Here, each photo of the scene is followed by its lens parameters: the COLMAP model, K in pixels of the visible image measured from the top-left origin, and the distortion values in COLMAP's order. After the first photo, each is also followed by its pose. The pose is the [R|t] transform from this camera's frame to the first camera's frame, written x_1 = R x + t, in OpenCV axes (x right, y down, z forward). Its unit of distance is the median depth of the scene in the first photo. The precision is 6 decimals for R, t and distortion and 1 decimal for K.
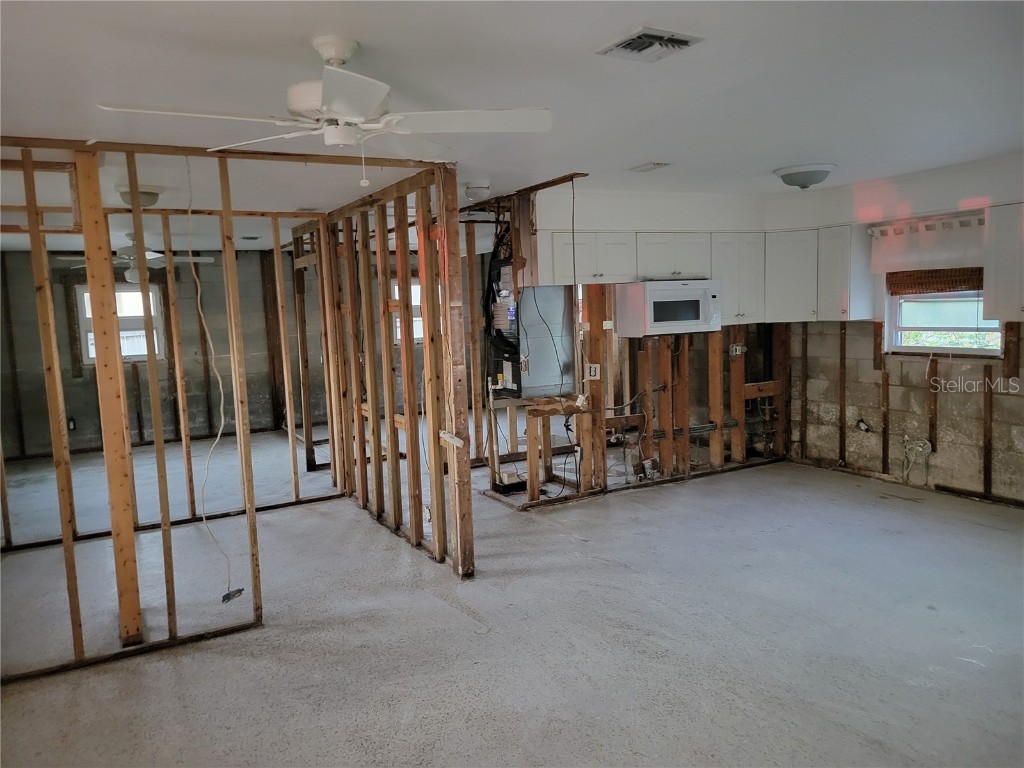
lens RADIAL K [[767.5, 0, 506.6], [0, 767.5, 379.5], [0, 0, 1]] dist [0.068025, -0.048456]
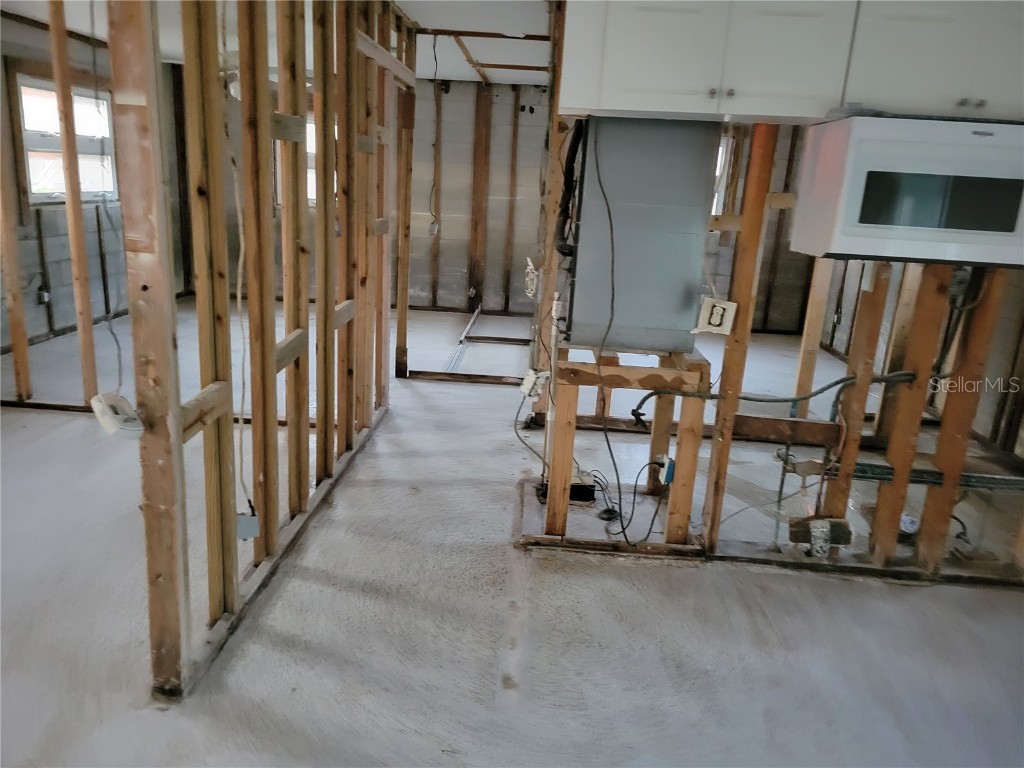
lens RADIAL K [[767.5, 0, 512.6], [0, 767.5, 380.9], [0, 0, 1]] dist [0.068025, -0.048456]
pose [[0.847521, 0.222805, -0.481733, 0.244836], [-0.144732, 0.970243, 0.194114, -0.045851], [0.510648, -0.094794, 0.854549, 0.532949]]
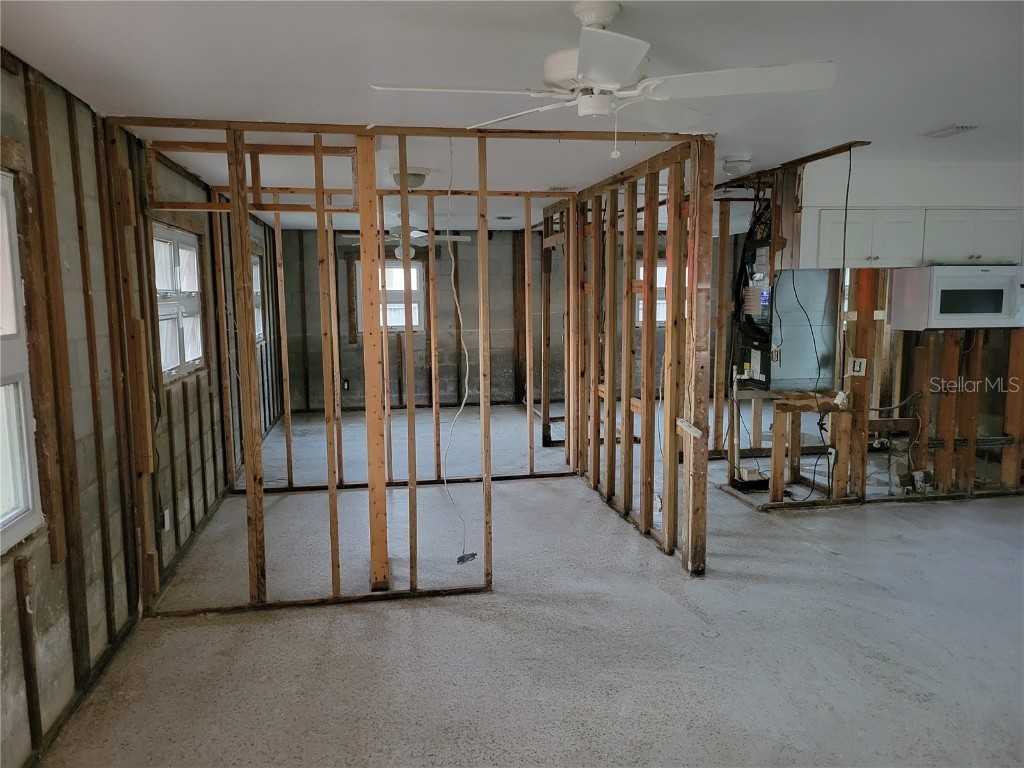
lens RADIAL K [[767.5, 0, 508.1], [0, 767.5, 382.1], [0, 0, 1]] dist [0.068025, -0.048456]
pose [[0.951566, 0.067612, -0.299916, -0.002054], [-0.059680, 0.997585, 0.035541, -0.000078], [0.301595, -0.015921, 0.953303, 0.018434]]
